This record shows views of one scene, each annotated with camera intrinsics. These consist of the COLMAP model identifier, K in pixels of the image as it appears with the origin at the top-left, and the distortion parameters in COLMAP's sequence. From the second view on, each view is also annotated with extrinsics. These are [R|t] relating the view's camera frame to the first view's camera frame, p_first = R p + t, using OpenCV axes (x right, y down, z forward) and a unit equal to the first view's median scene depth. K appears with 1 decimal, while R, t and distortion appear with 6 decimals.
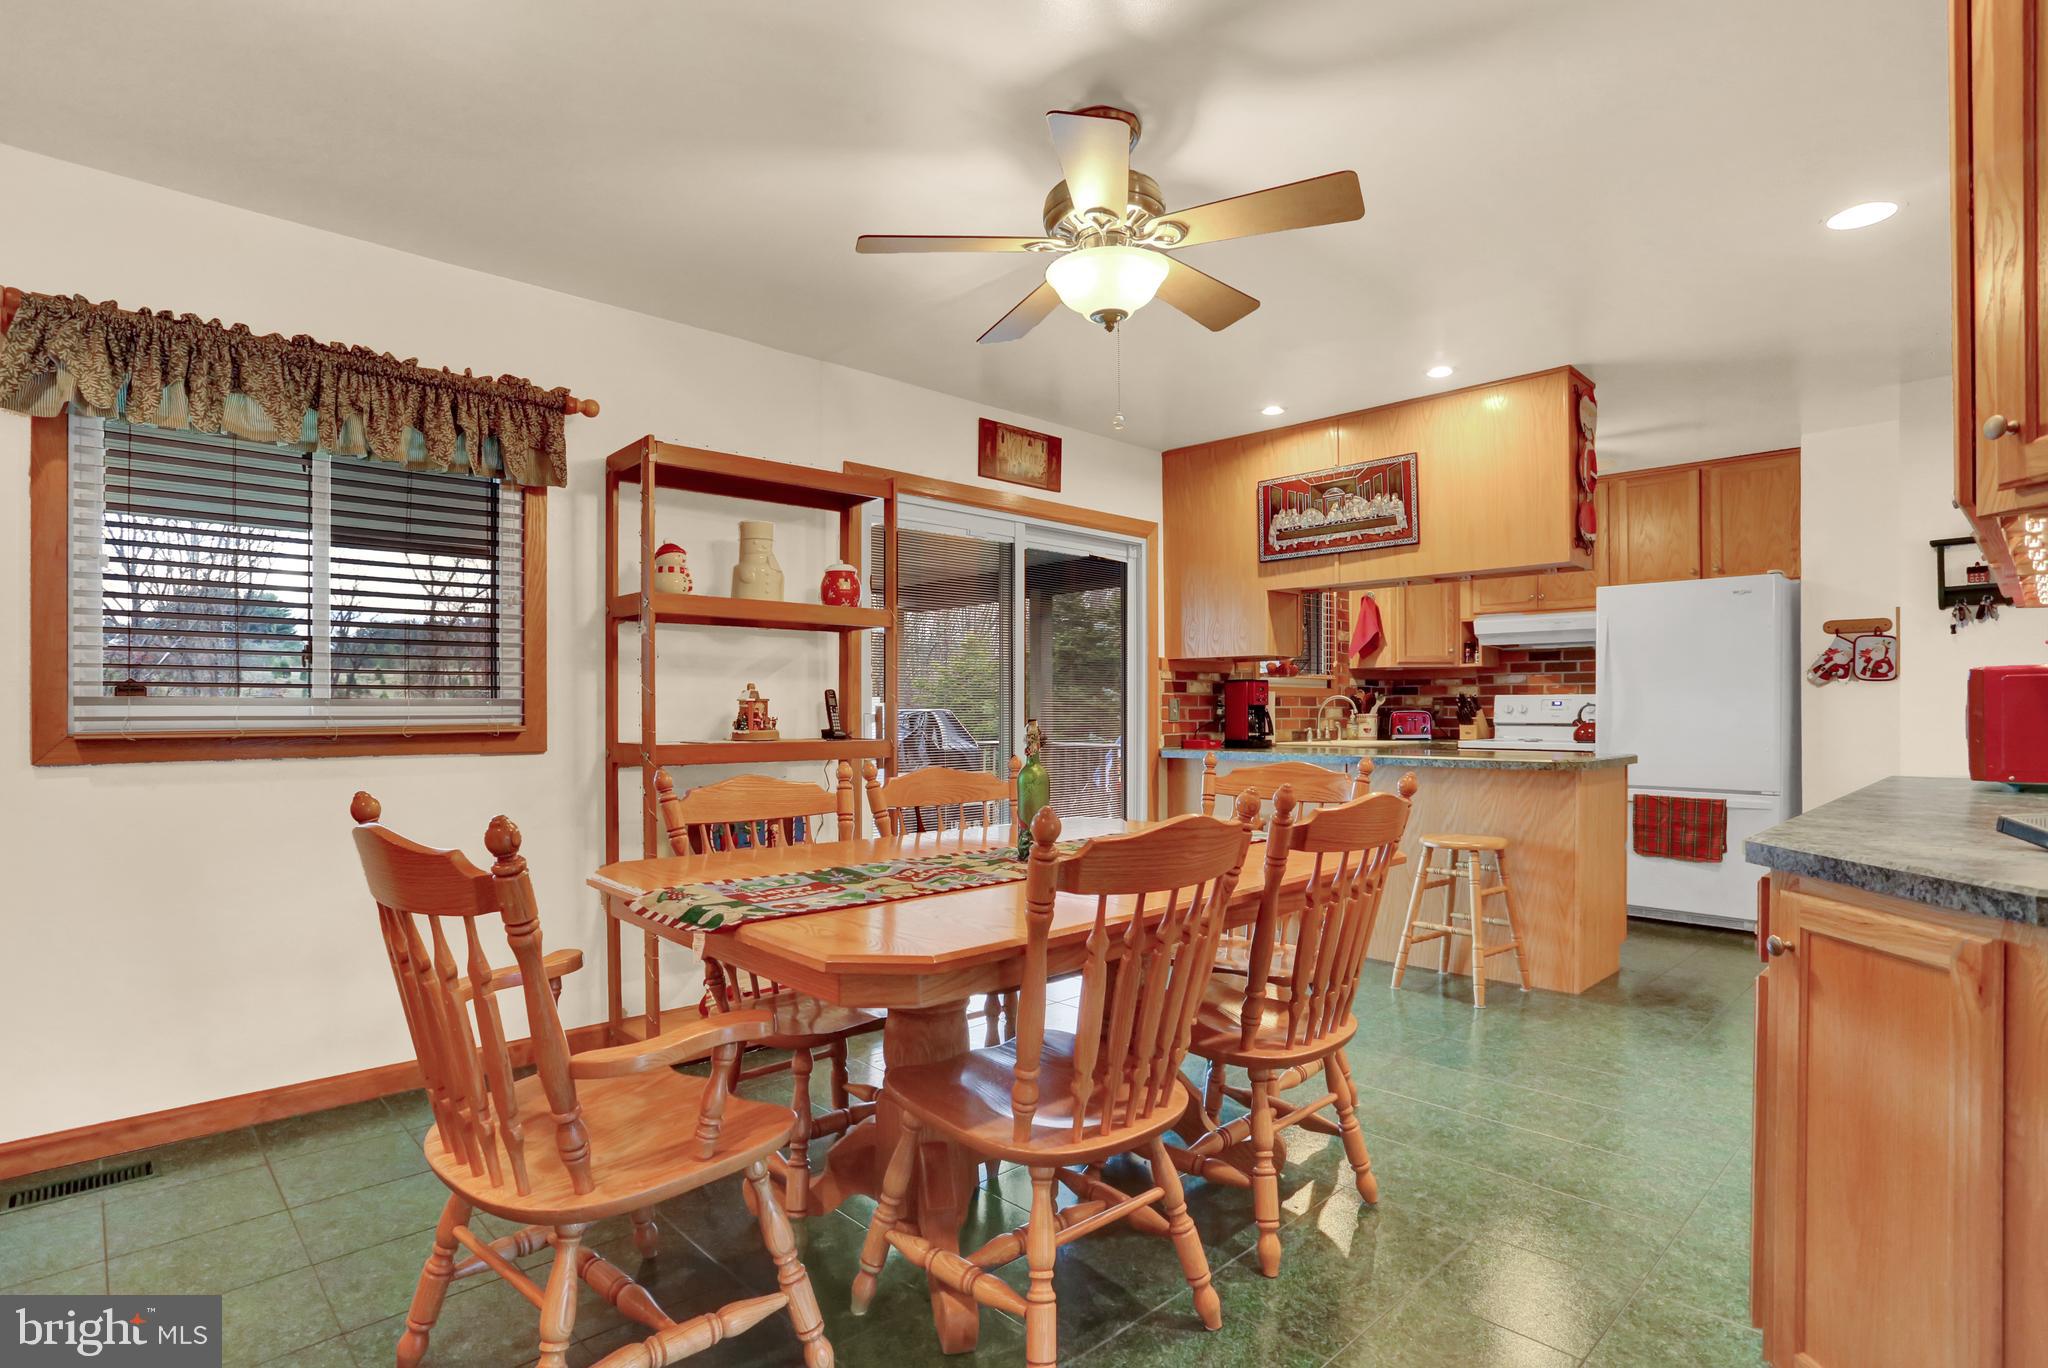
lens RADIAL K [[1052.1, 0, 1042.4], [0, 1052.1, 707.4], [0, 0, 1]] dist [-0.059894, 0.018081]
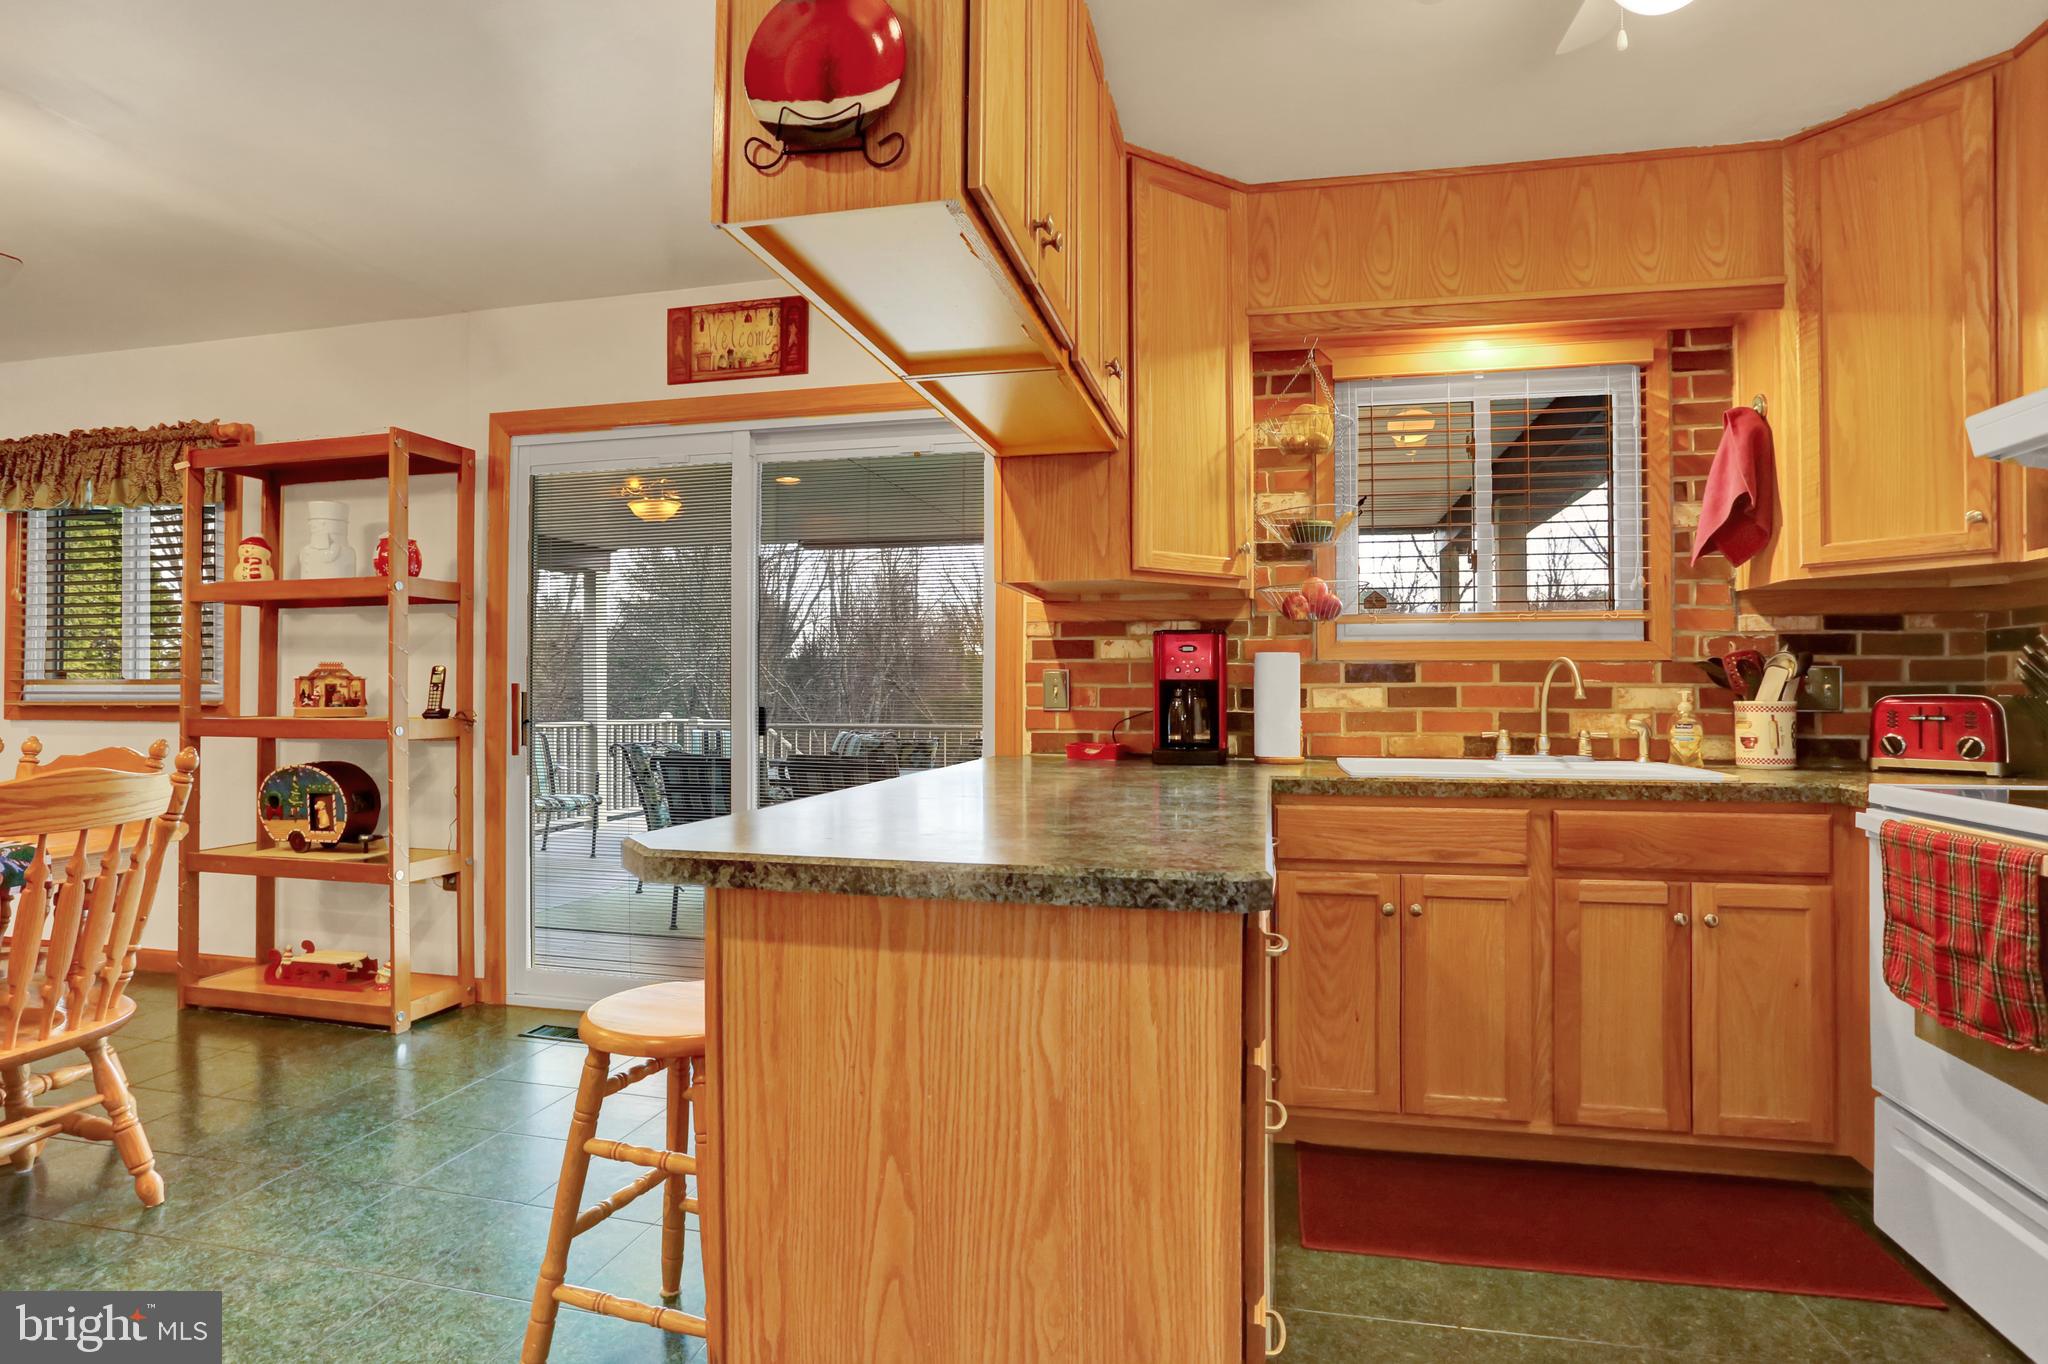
lens RADIAL K [[1078.8, 0, 1015.8], [0, 1078.8, 689.9], [0, 0, 1]] dist [-0.060341, 0.028247]
pose [[0.528403, 0.002889, -0.848989, 0.603247], [0.000099, 0.999994, 0.003464, 0.000292], [0.848993, -0.001914, 0.528400, 0.654678]]
